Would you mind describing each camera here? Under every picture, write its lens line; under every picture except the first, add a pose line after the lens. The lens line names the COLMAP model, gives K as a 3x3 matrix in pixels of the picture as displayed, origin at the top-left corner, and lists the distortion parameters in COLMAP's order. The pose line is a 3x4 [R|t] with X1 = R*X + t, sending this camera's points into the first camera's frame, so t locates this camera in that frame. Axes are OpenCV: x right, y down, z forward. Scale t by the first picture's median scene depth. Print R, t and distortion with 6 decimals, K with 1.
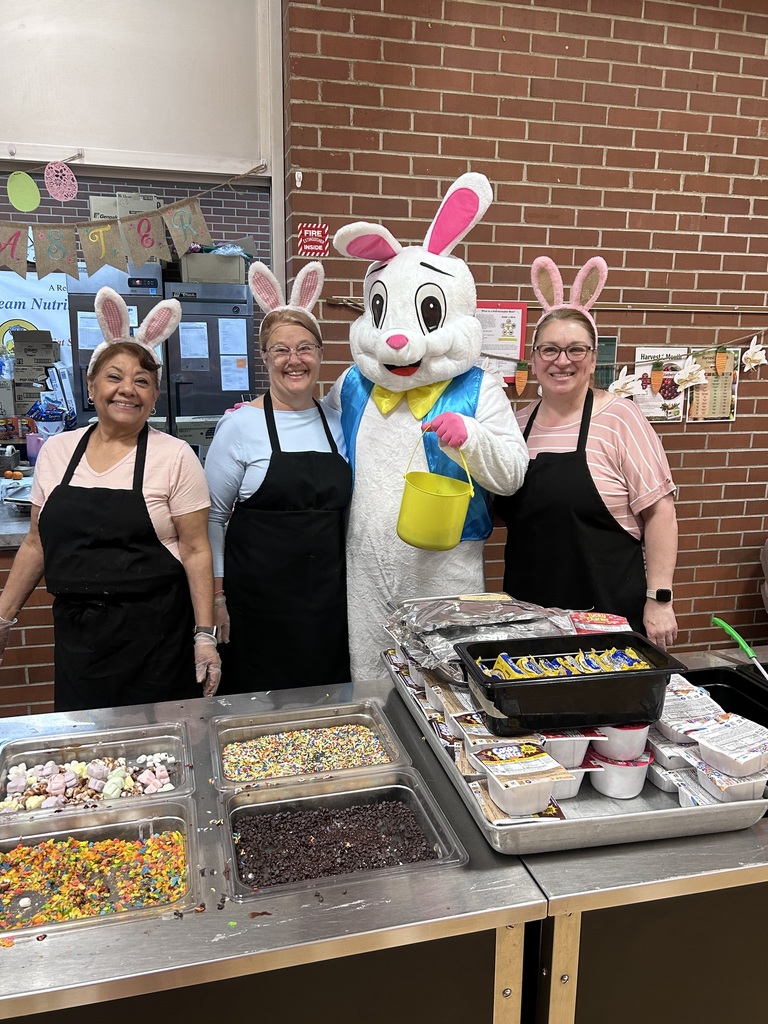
lens RADIAL K [[815.6, 0, 367.0], [0, 815.6, 511.9], [0, 0, 1]] dist [0.049192, -0.062459]
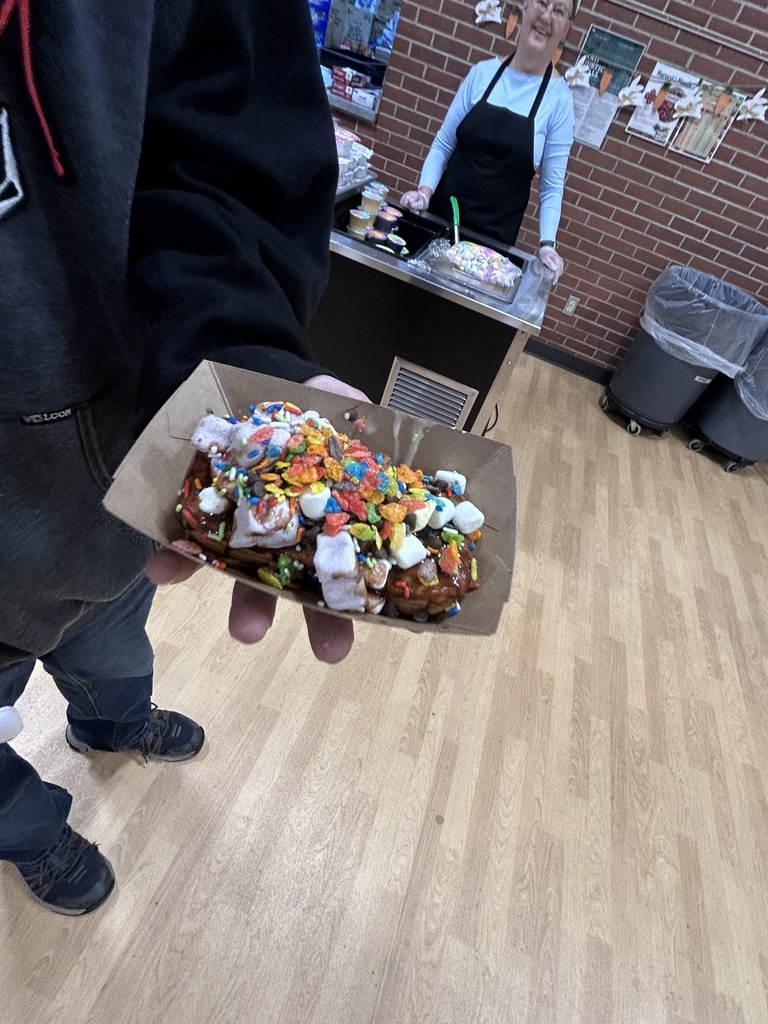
lens RADIAL K [[547.5, 0, 383.4], [0, 547.5, 505.3], [0, 0, 1]] dist [0.005259, -0.000144]
pose [[0.821618, 0.522963, -0.226836, 0.531689], [-0.358179, 0.783187, 0.508258, 0.056724], [0.443455, -0.336346, 0.830794, -0.128147]]
